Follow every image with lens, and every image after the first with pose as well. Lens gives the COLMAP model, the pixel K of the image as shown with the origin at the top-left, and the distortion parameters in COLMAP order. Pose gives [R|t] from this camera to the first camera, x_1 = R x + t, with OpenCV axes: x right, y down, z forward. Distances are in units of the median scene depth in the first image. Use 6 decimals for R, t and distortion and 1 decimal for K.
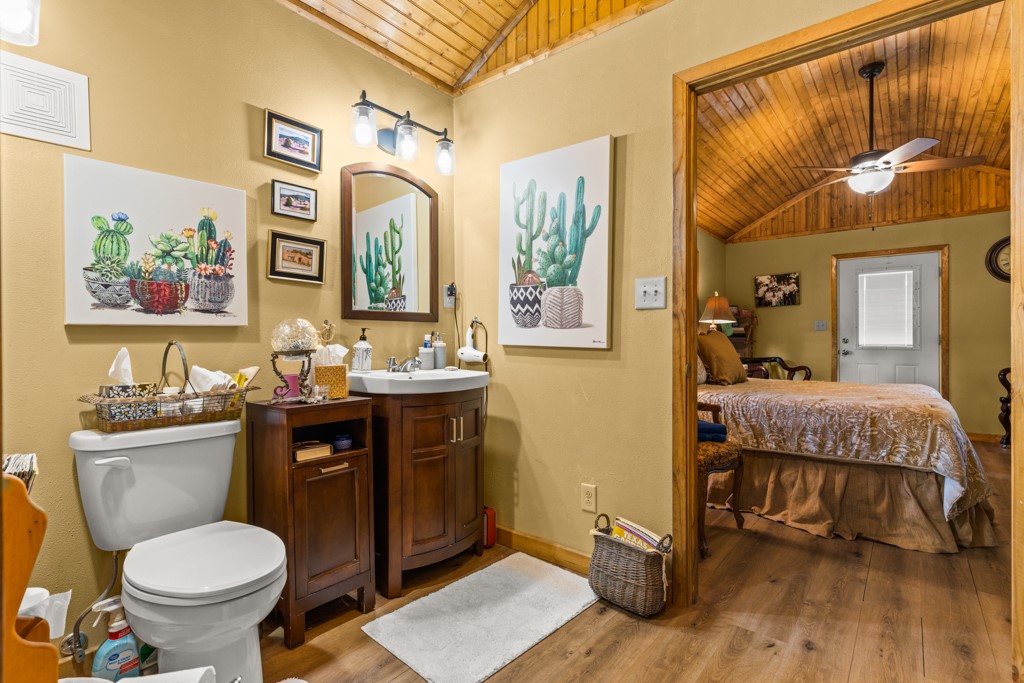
lens RADIAL K [[490.3, 0, 506.4], [0, 490.3, 336.6], [0, 0, 1]] dist [0.002466, 0.000639]
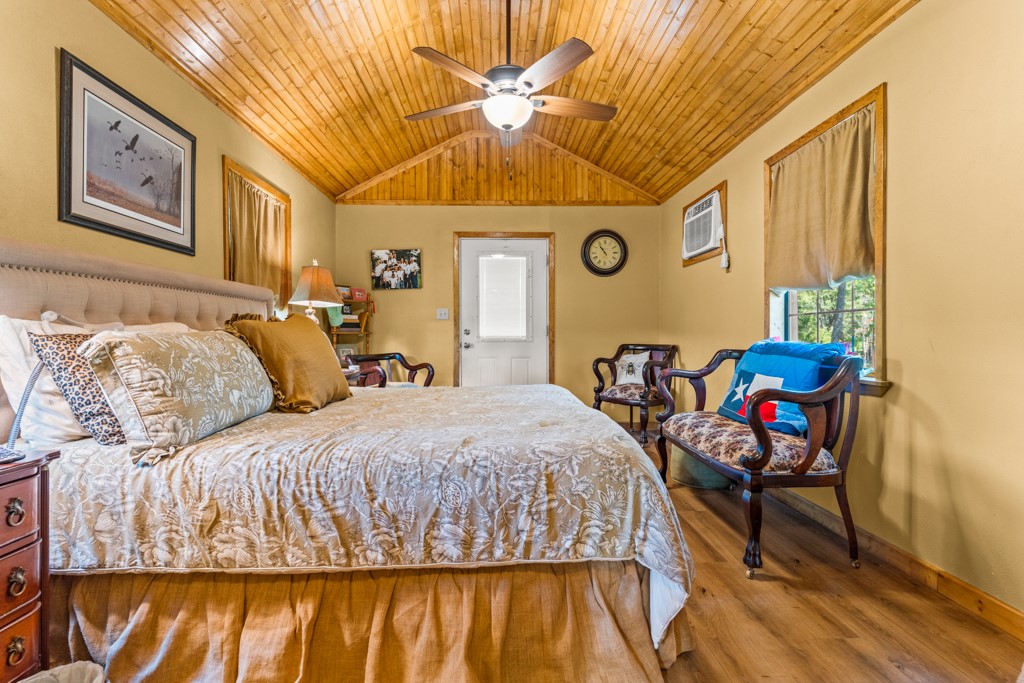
lens RADIAL K [[490.3, 0, 510.0], [0, 490.3, 338.0], [0, 0, 1]] dist [0.002466, 0.000639]
pose [[0.749722, -0.009299, 0.661687, 0.246230], [-0.001995, 0.999865, 0.016312, 0.006740], [-0.661750, -0.013549, 0.749602, 0.425774]]
